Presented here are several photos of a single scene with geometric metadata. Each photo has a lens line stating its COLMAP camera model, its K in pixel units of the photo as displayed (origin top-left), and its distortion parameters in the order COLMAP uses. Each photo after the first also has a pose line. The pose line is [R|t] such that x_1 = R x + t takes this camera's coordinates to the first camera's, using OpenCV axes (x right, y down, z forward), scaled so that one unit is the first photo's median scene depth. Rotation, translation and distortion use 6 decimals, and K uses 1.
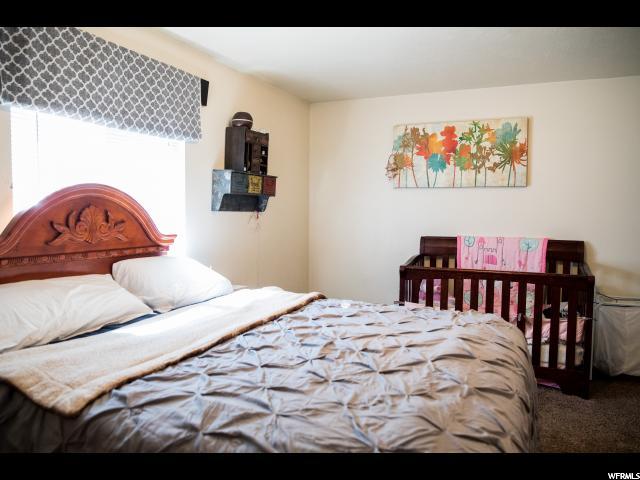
lens RADIAL K [[439.8, 0, 320.3], [0, 439.8, 236.8], [0, 0, 1]] dist [-0.026702, 0.002402]
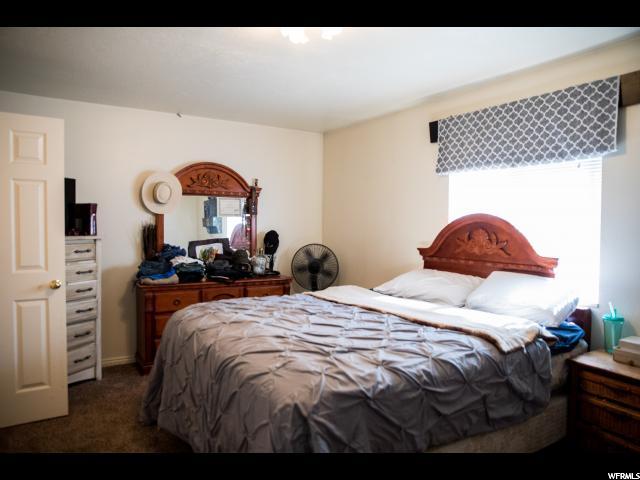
lens RADIAL K [[439.8, 0, 320.1], [0, 439.8, 240.8], [0, 0, 1]] dist [-0.026702, 0.002402]
pose [[-0.517287, 0.024564, -0.855459, 0.886932], [-0.063043, 0.995778, 0.066715, -0.085207], [0.853487, 0.088442, -0.513555, 1.172028]]
